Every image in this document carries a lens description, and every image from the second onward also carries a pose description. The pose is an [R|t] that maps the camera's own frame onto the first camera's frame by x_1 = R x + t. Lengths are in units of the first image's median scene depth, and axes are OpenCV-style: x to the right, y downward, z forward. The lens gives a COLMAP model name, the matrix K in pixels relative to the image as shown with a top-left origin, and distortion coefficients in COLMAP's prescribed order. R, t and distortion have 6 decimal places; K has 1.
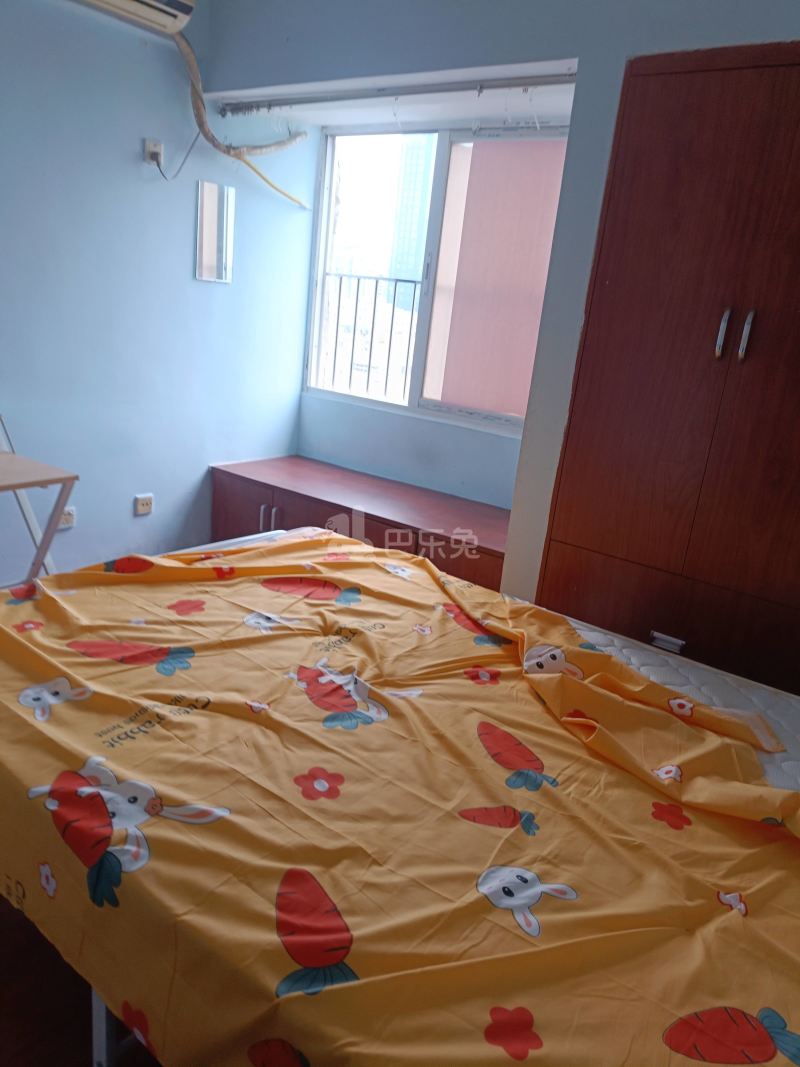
lens RADIAL K [[790.3, 0, 395.1], [0, 790.3, 527.6], [0, 0, 1]] dist [0.057259, -0.061441]
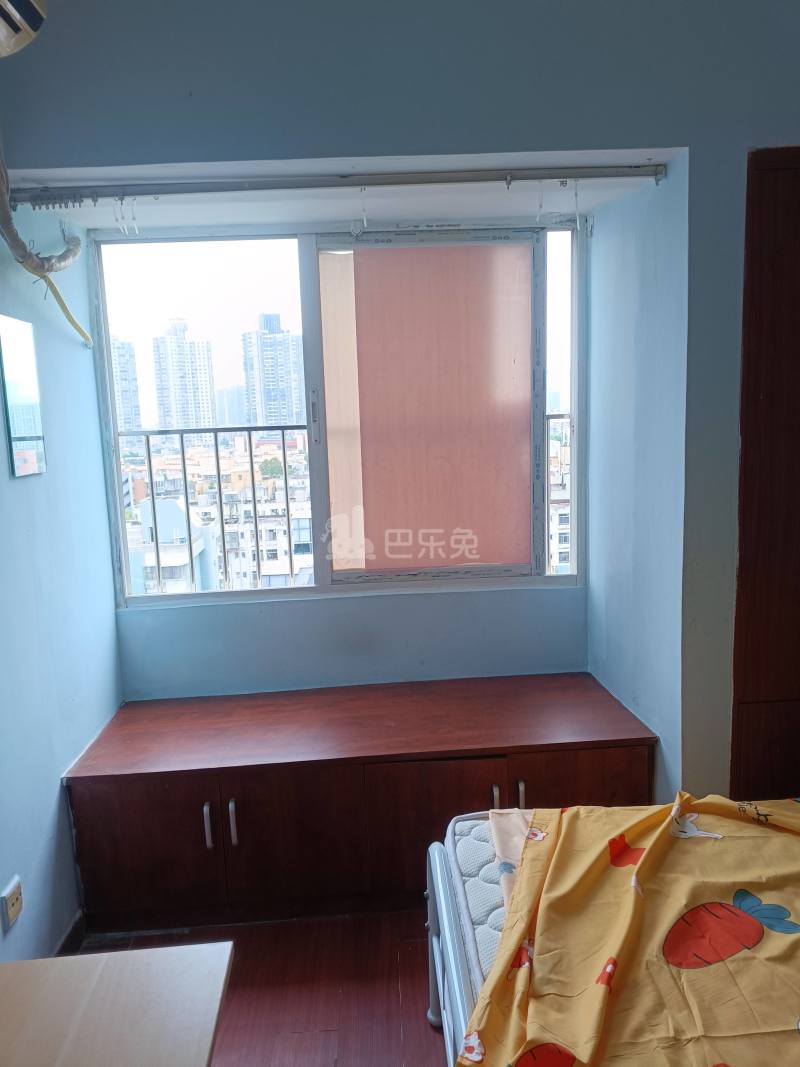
lens RADIAL K [[790.3, 0, 402.7], [0, 790.3, 532.3], [0, 0, 1]] dist [0.057259, -0.061441]
pose [[0.757172, -0.225843, 0.612932, -0.633788], [0.295989, 0.955093, -0.013727, -0.293490], [-0.582307, 0.191815, 0.790016, 0.624396]]
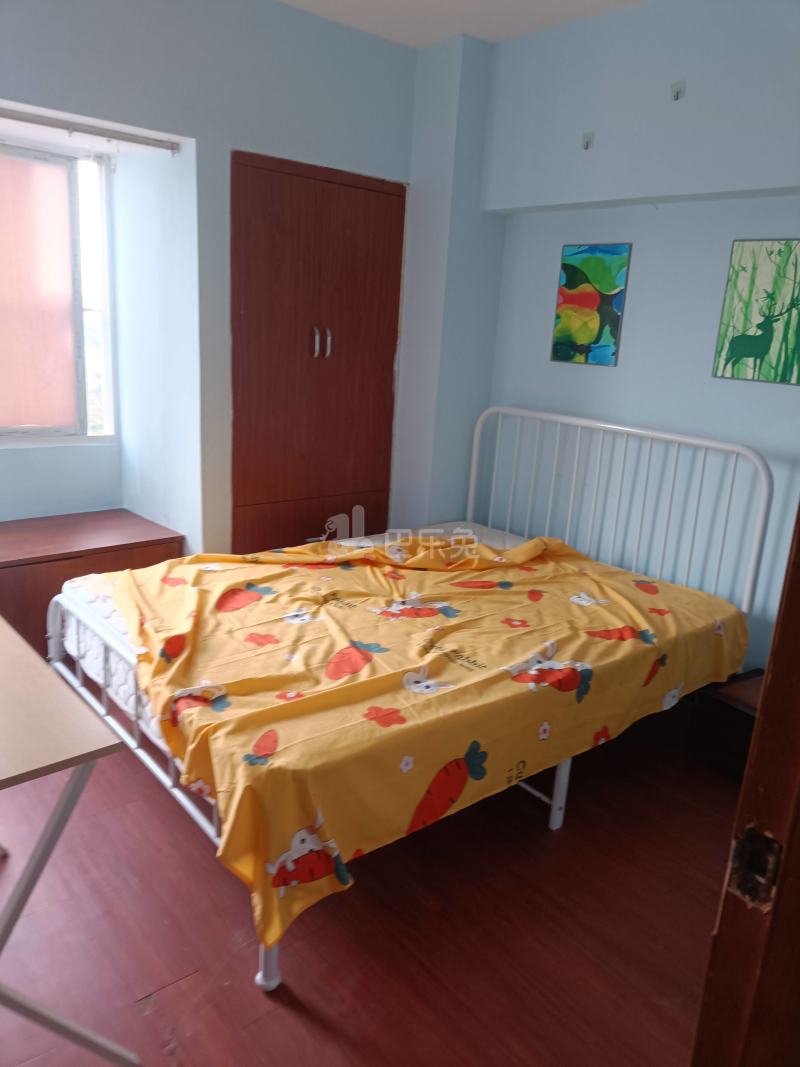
lens RADIAL K [[790.3, 0, 396.3], [0, 790.3, 537.3], [0, 0, 1]] dist [0.057259, -0.061441]
pose [[0.221136, -0.338922, 0.914457, -1.150781], [0.245715, 0.926784, 0.284071, -0.294716], [-0.943781, 0.161877, 0.288223, 0.454229]]
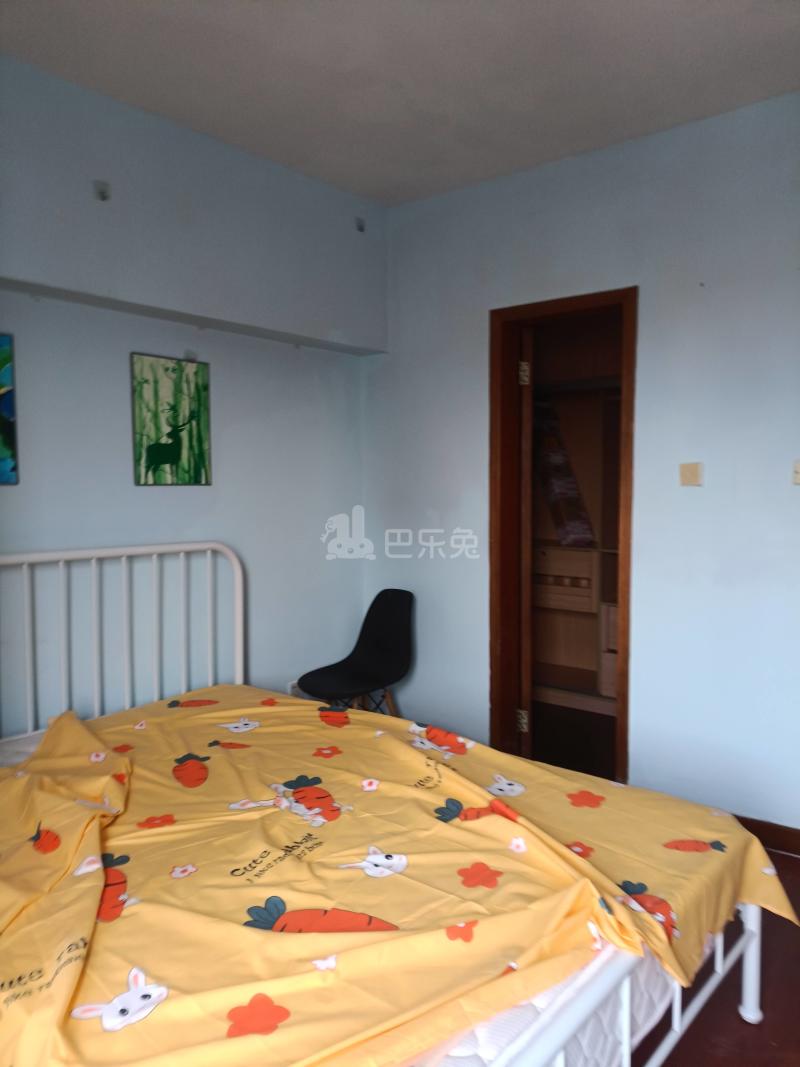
lens RADIAL K [[790.3, 0, 402.9], [0, 790.3, 536.3], [0, 0, 1]] dist [0.057259, -0.061441]
pose [[-0.994763, -0.097281, 0.031339, -0.170595], [-0.079190, 0.927479, 0.365392, -0.475528], [-0.064612, 0.360997, -0.930326, 1.555558]]
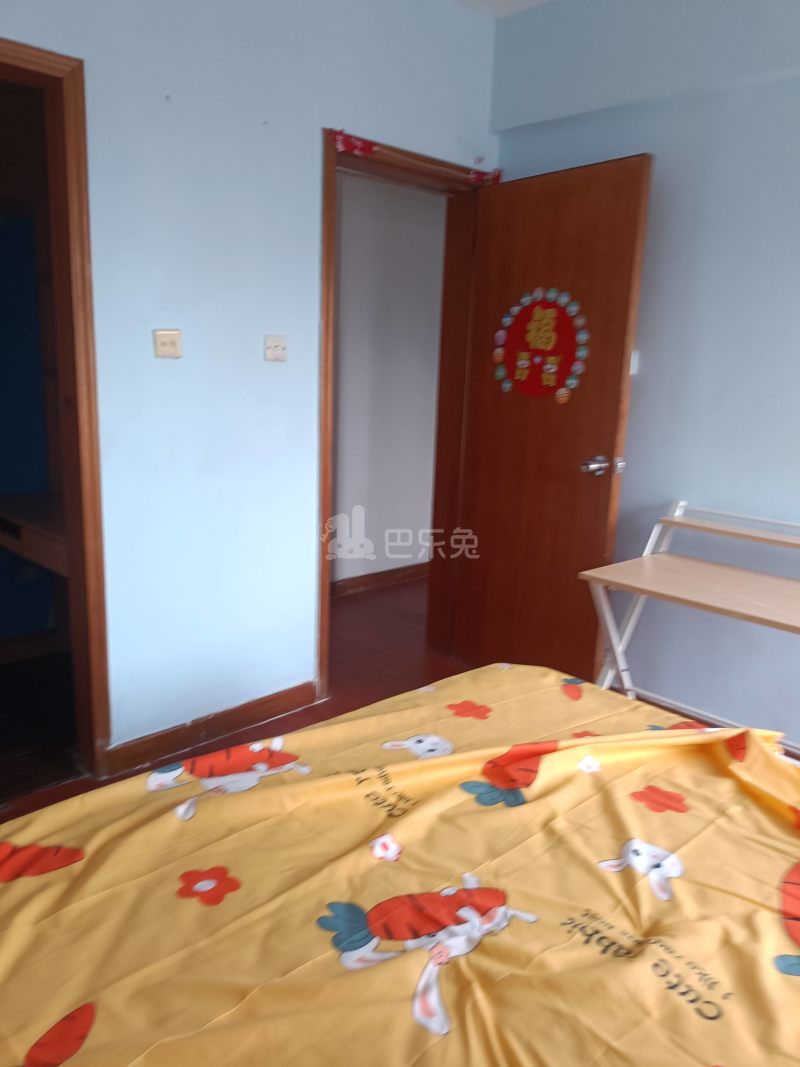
lens RADIAL K [[790.3, 0, 402.3], [0, 790.3, 528.3], [0, 0, 1]] dist [0.057259, -0.061441]
pose [[-0.170858, 0.096719, -0.980537, 0.441626], [-0.329432, 0.932290, 0.149363, -0.152903], [0.928591, 0.348540, -0.127427, 0.761450]]
